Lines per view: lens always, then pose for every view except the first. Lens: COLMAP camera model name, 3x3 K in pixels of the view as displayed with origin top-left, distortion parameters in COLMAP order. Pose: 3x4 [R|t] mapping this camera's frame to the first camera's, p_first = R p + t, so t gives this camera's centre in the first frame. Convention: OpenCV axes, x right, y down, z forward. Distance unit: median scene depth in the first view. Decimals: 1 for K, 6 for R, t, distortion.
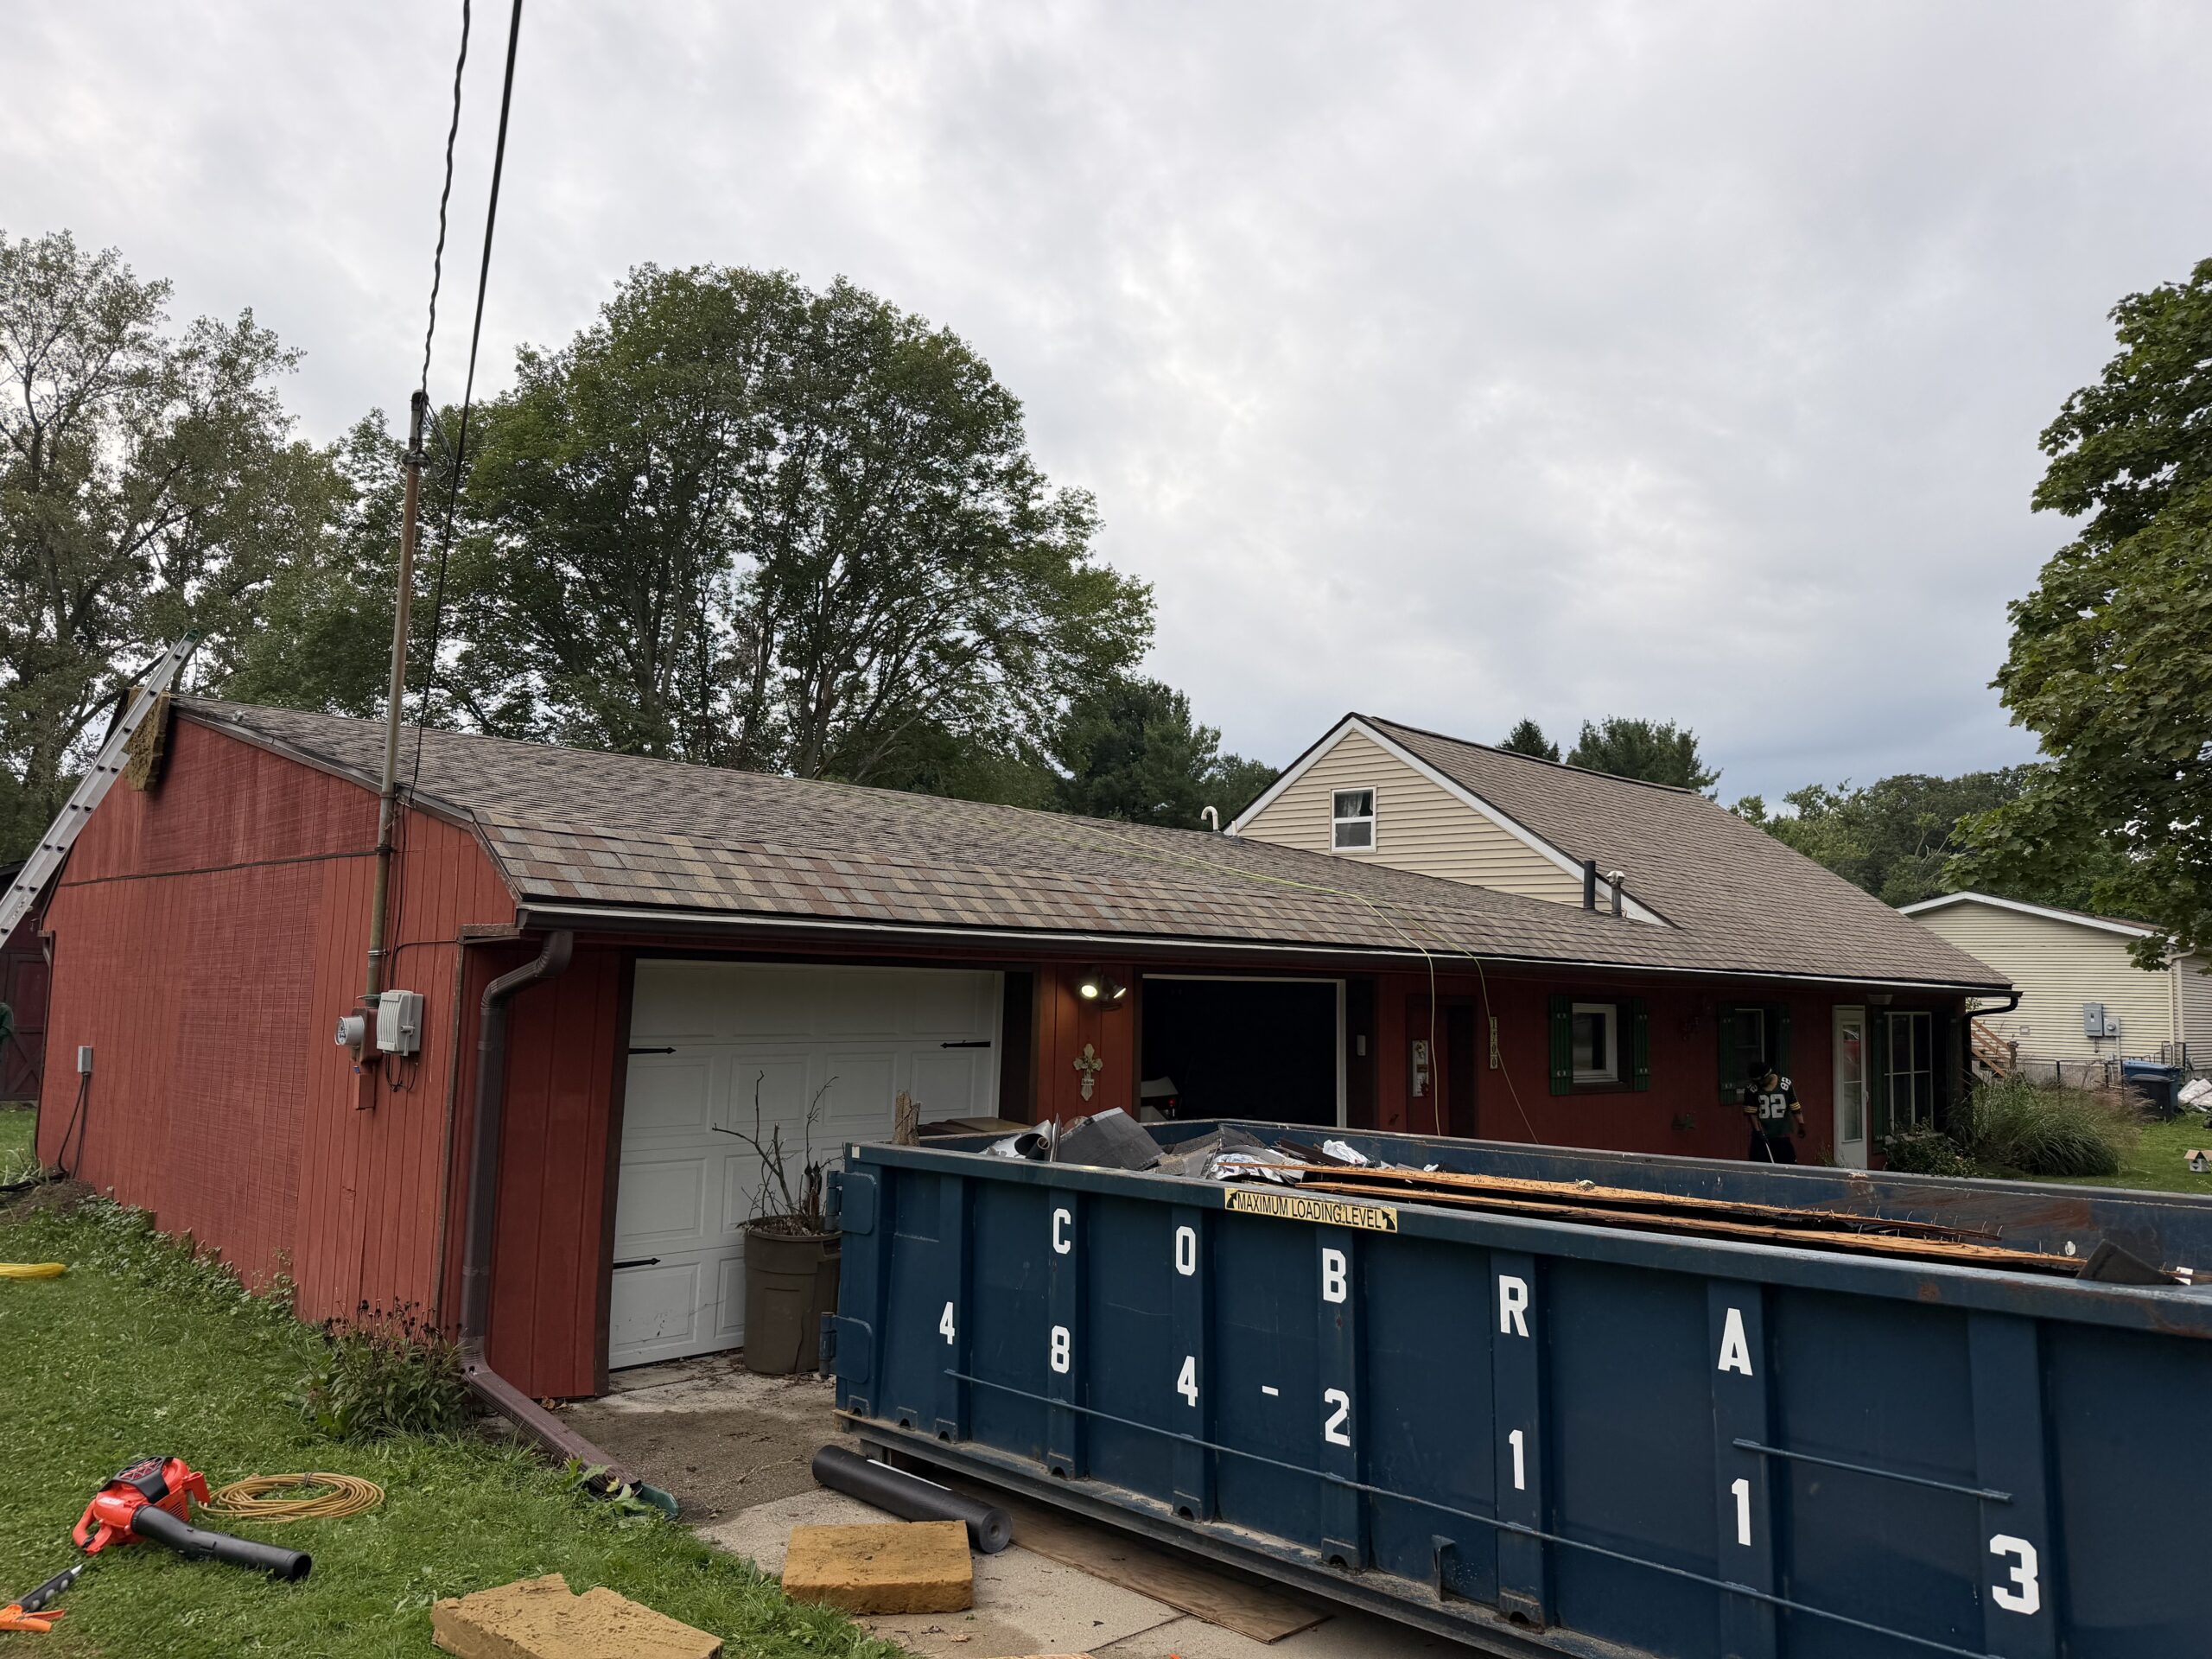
lens RADIAL K [[1558.7, 0, 1091.4], [0, 1558.7, 850.9], [0, 0, 1]] dist [0.025954, -0.039708]
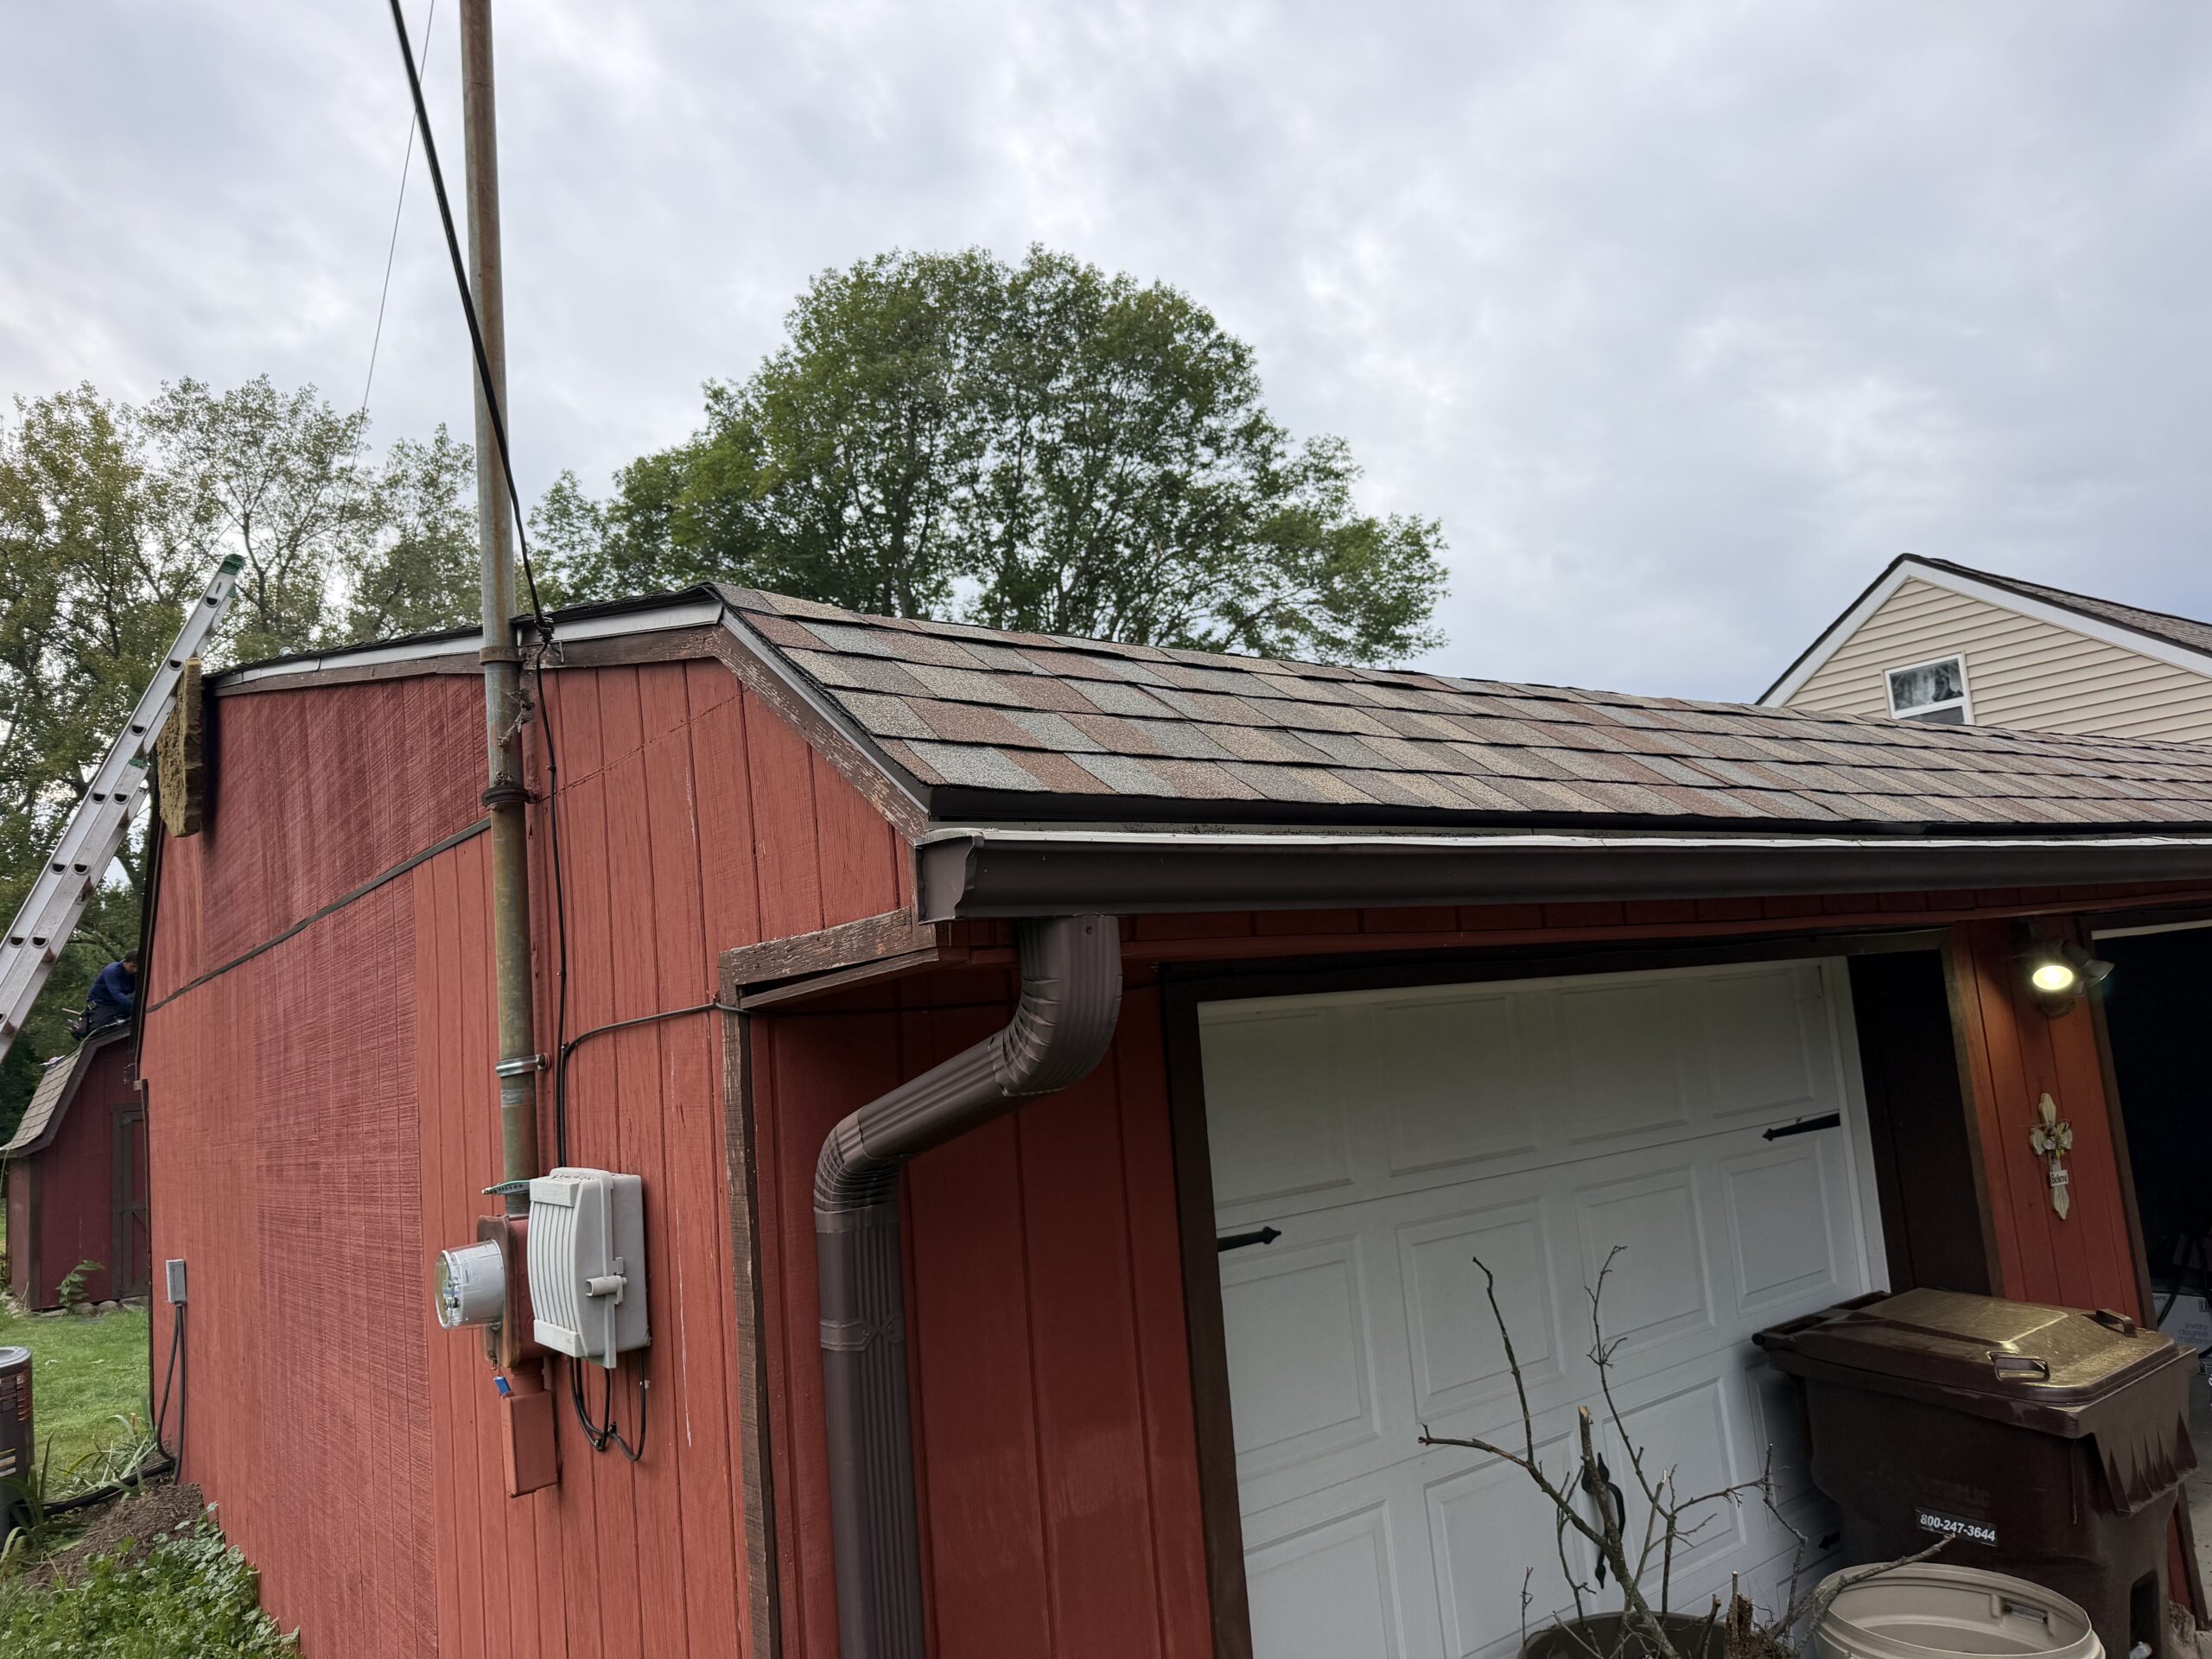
lens RADIAL K [[1499.6, 0, 1106.0], [0, 1499.6, 829.5], [0, 0, 1]] dist [0.080438, -0.146707]
pose [[0.983689, -0.133894, -0.120115, -0.059301], [0.129495, 0.990614, -0.043751, 0.009524], [0.124846, 0.027483, 0.991795, 0.145997]]
